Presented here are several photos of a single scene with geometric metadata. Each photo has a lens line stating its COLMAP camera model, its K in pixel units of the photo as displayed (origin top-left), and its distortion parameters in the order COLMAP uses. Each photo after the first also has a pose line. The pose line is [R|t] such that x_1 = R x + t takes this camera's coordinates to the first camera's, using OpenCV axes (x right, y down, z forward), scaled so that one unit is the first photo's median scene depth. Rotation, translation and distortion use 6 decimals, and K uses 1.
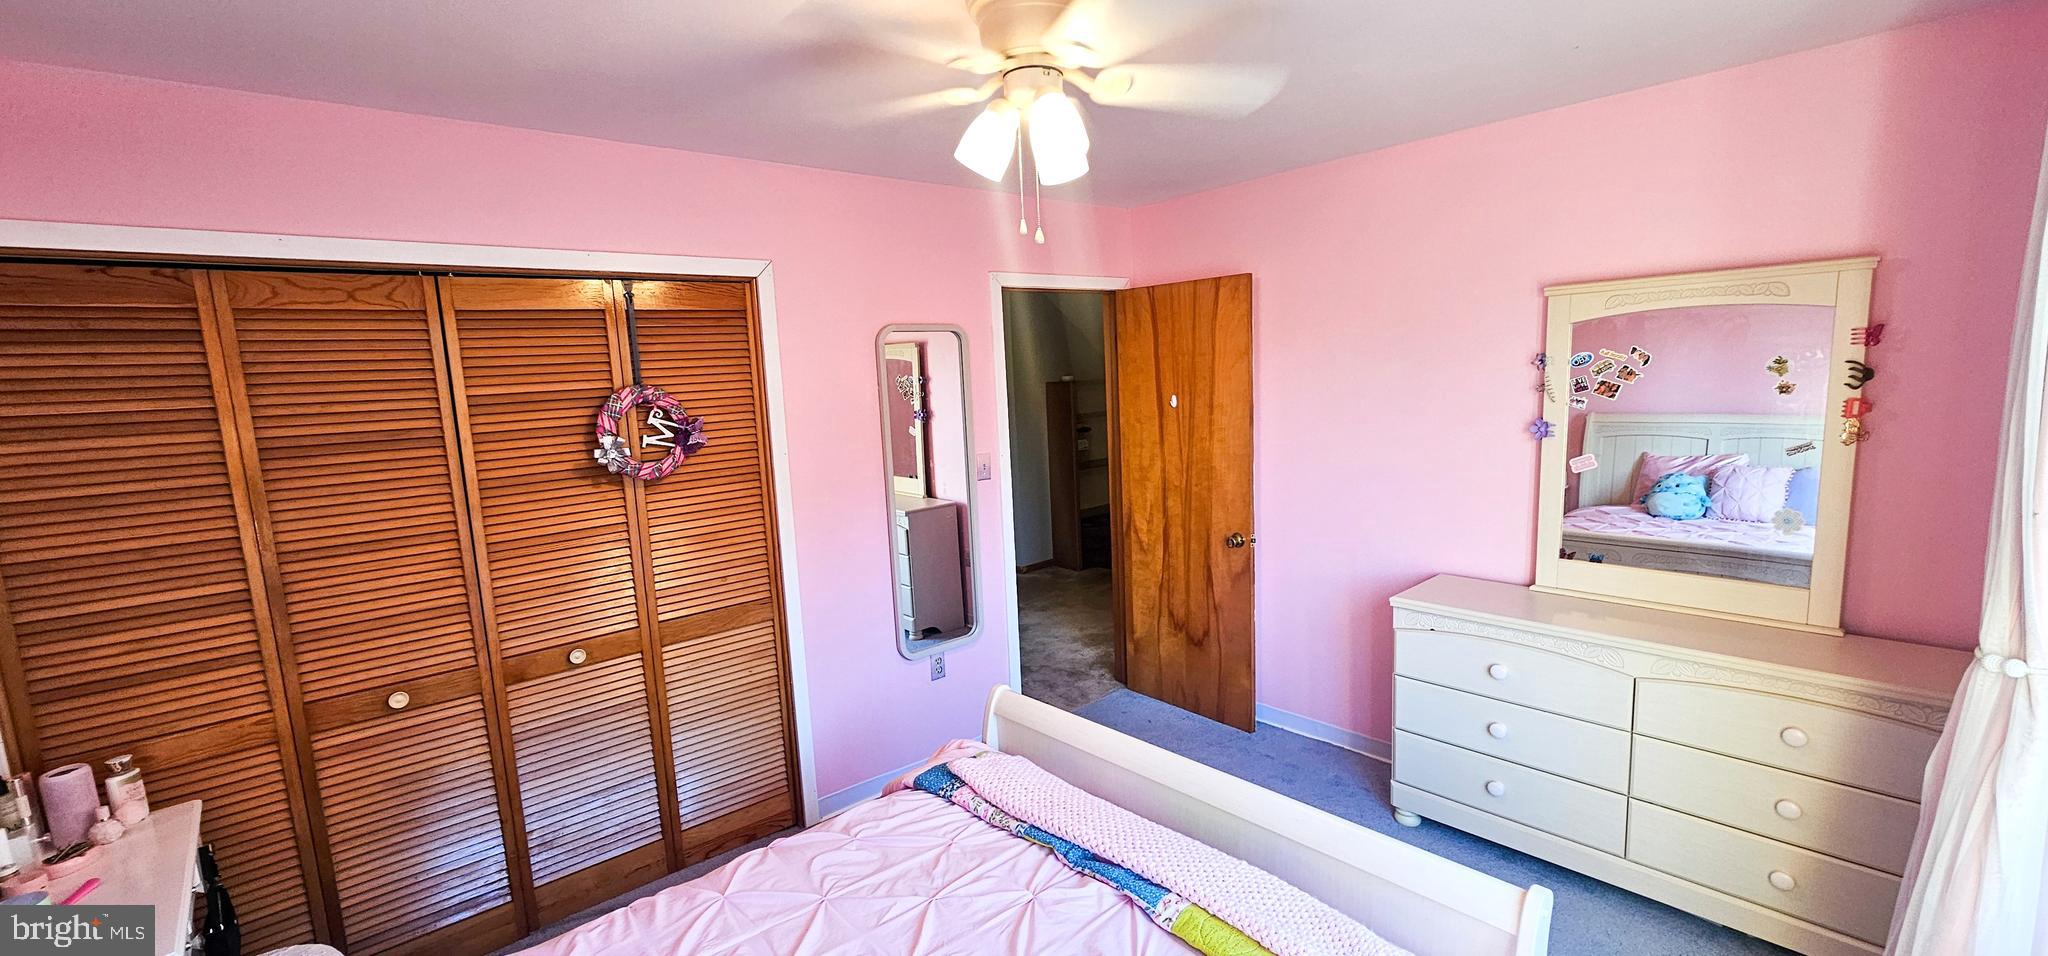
lens RADIAL K [[845.8, 0, 1016.0], [0, 845.8, 493.2], [0, 0, 1]] dist [0.000663, 0.000069]
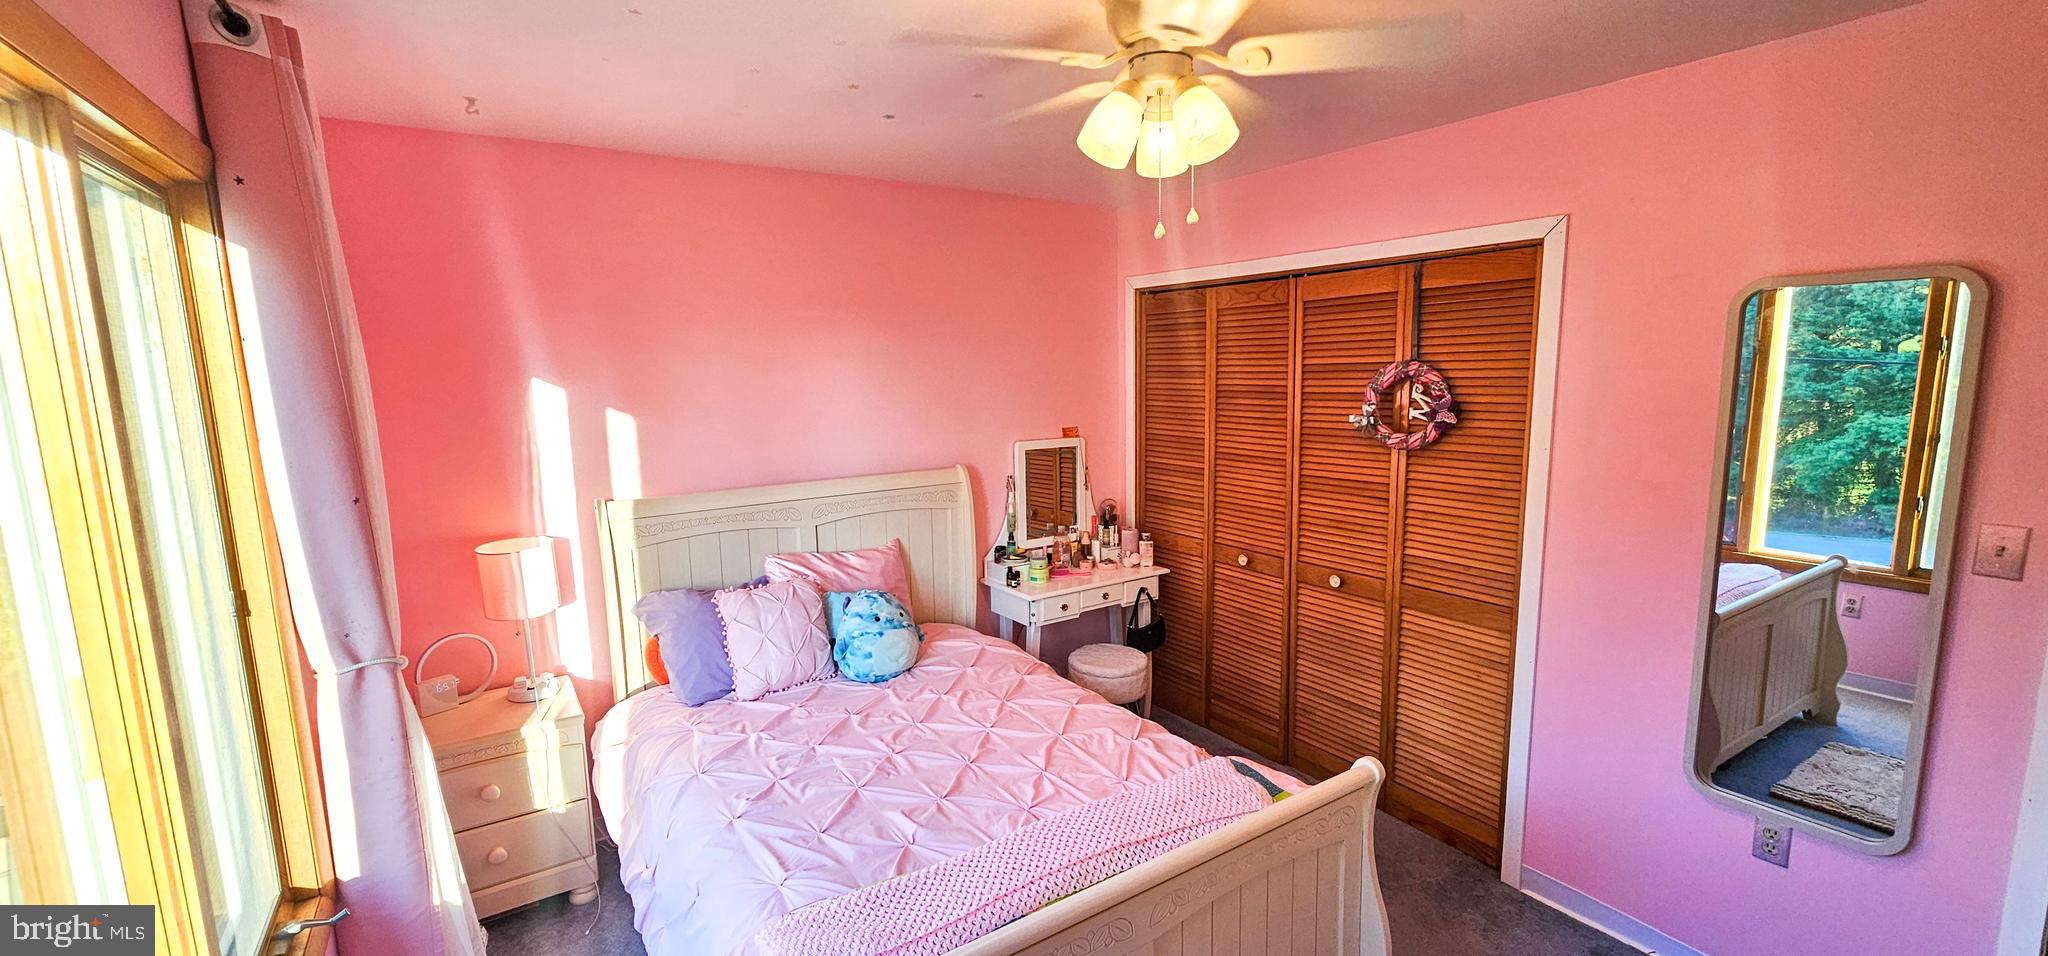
lens RADIAL K [[845.8, 0, 1016.0], [0, 845.8, 493.2], [0, 0, 1]] dist [0.000663, 0.000069]
pose [[-0.154449, 0.199694, -0.967609, 0.687143], [-0.116310, 0.968876, 0.218521, -0.139350], [0.981131, 0.146293, -0.126416, 0.663023]]
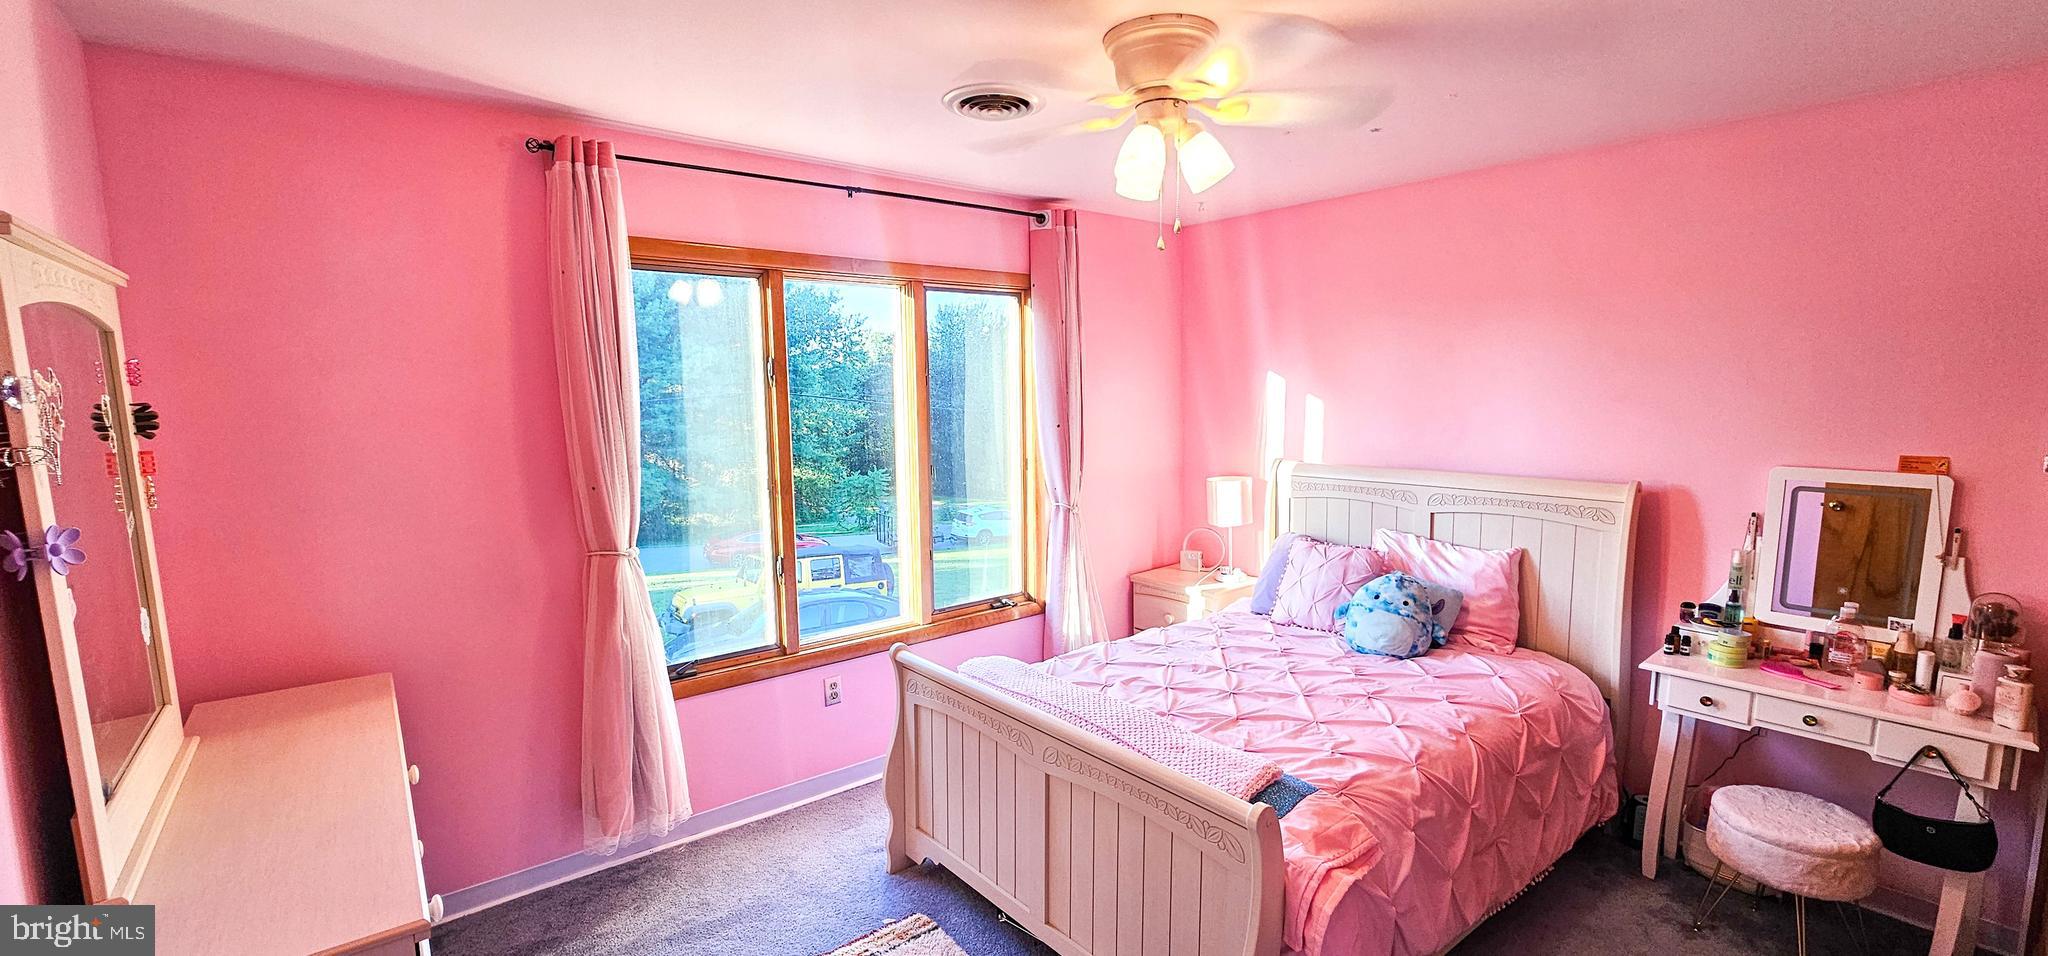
lens RADIAL K [[845.8, 0, 1016.0], [0, 845.8, 493.2], [0, 0, 1]] dist [0.000663, 0.000069]
pose [[-0.996743, 0.052475, 0.061241, 0.096365], [0.067199, 0.960257, 0.270908, -0.208497], [-0.044591, 0.274141, -0.960655, 1.484643]]
